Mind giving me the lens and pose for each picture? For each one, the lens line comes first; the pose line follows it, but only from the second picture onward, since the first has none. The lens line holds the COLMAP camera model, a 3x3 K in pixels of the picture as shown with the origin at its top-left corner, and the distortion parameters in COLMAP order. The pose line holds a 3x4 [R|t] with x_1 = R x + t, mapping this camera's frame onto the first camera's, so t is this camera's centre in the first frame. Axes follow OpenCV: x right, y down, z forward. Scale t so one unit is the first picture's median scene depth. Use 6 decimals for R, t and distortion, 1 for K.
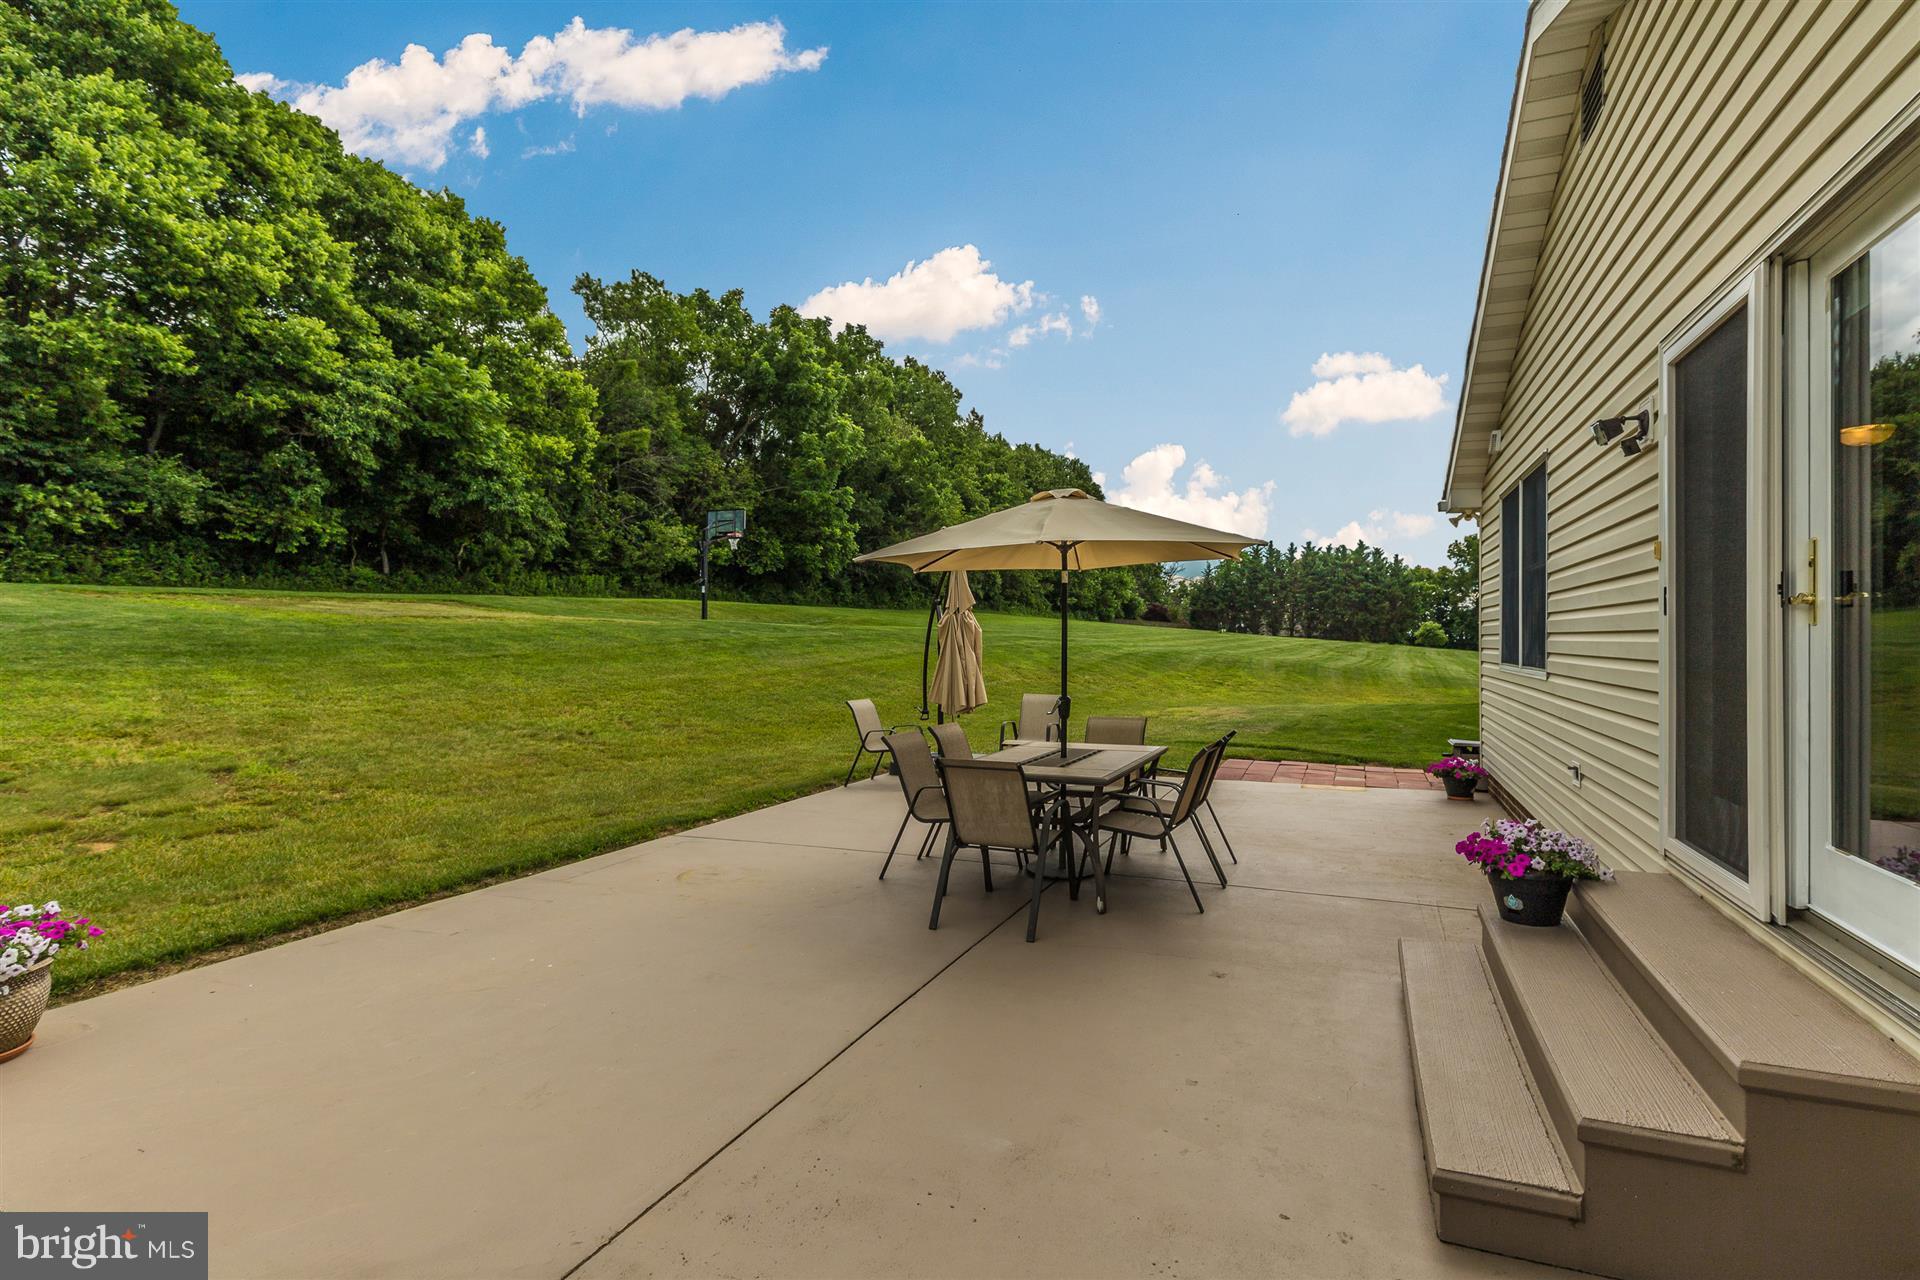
lens RADIAL K [[896.3, 0, 958.1], [0, 896.3, 629.0], [0, 0, 1]] dist [0.002125, 0.000024]
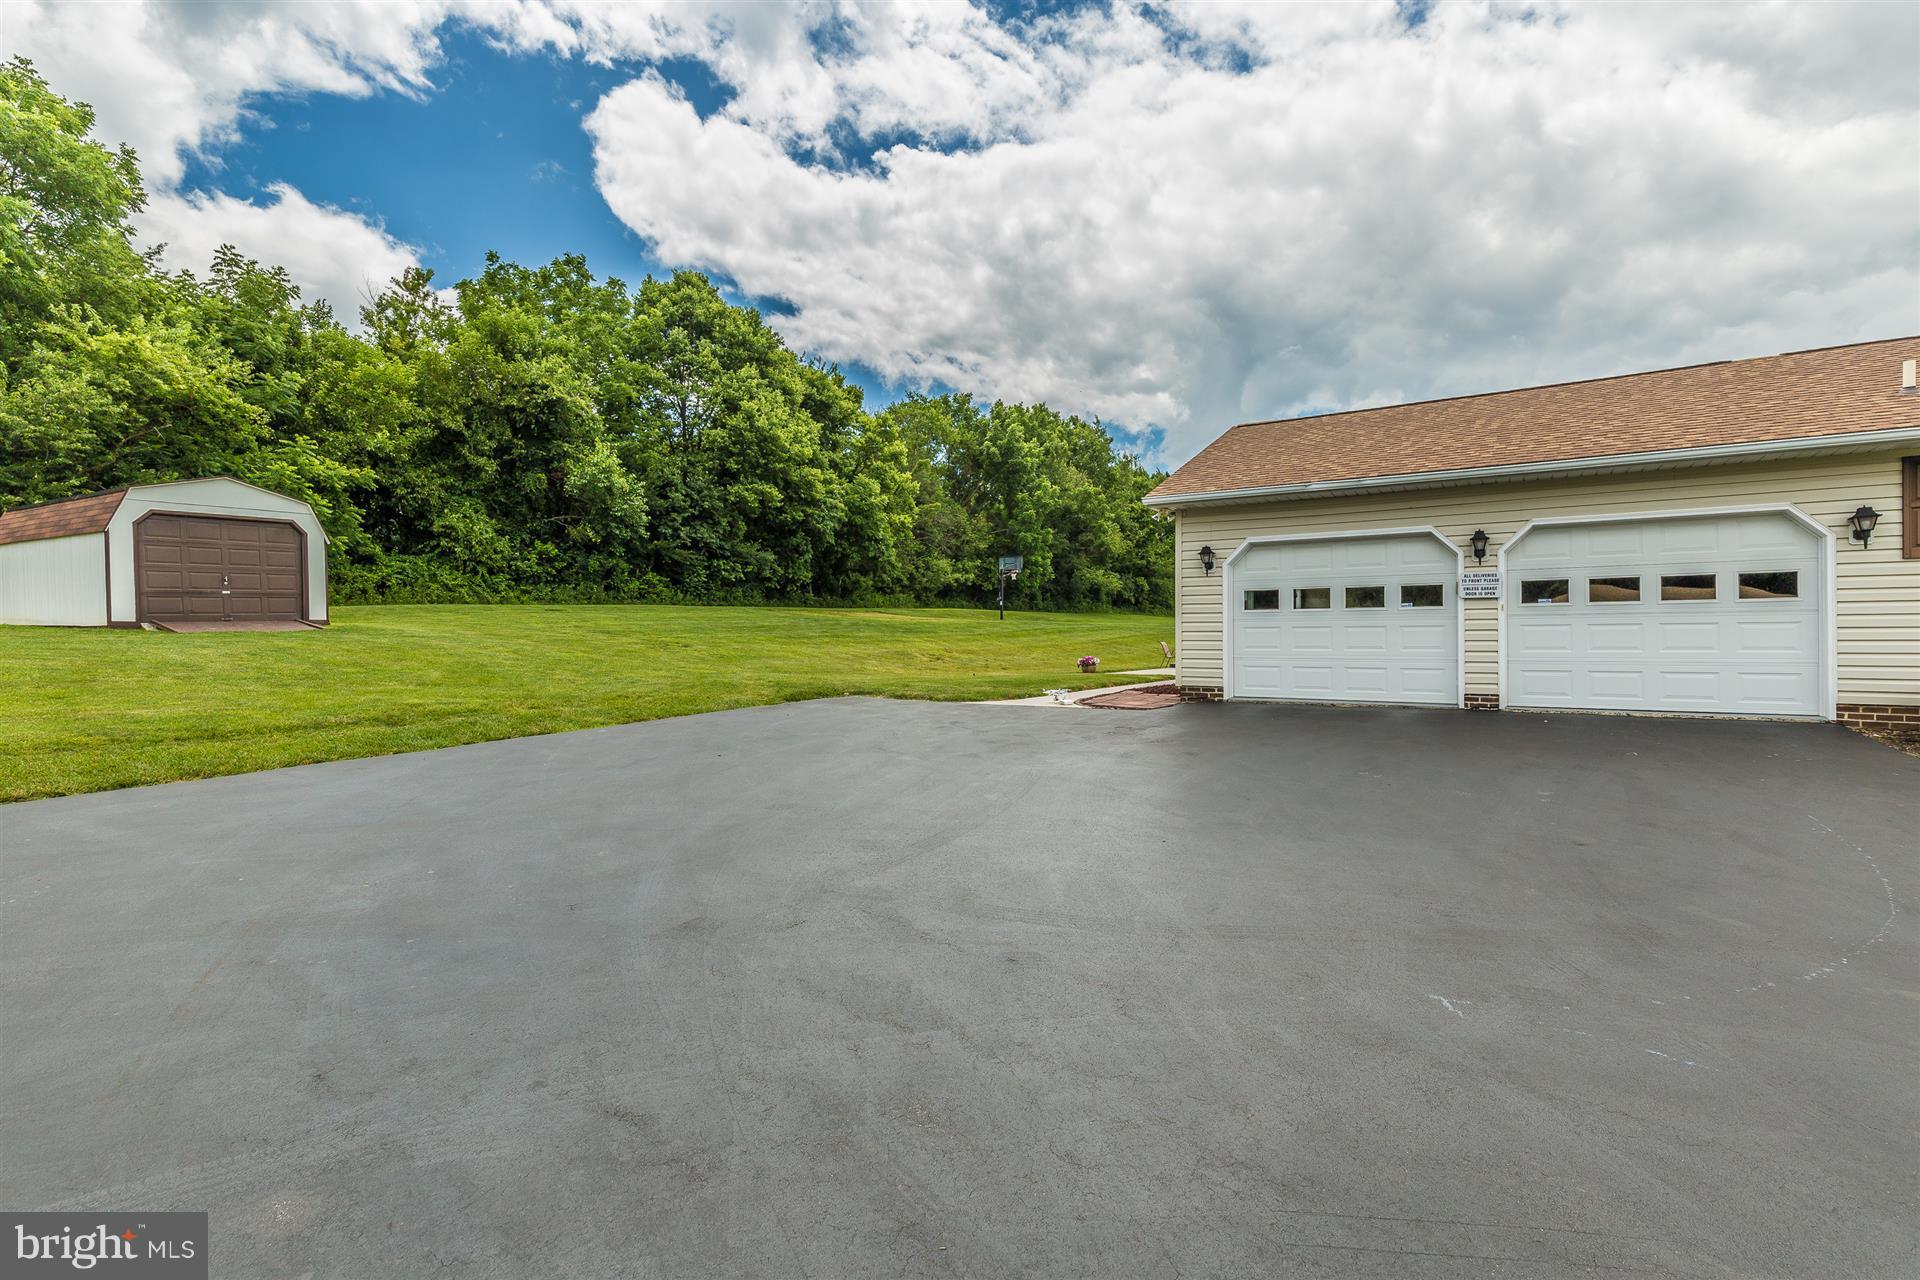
lens RADIAL K [[896.3, 0, 958.1], [0, 896.3, 629.0], [0, 0, 1]] dist [0.002125, 0.000024]
pose [[0.991481, -0.012988, -0.129602, -0.119321], [0.012701, 0.999915, -0.003042, 0.007978], [0.129630, 0.001370, 0.991561, -0.643736]]
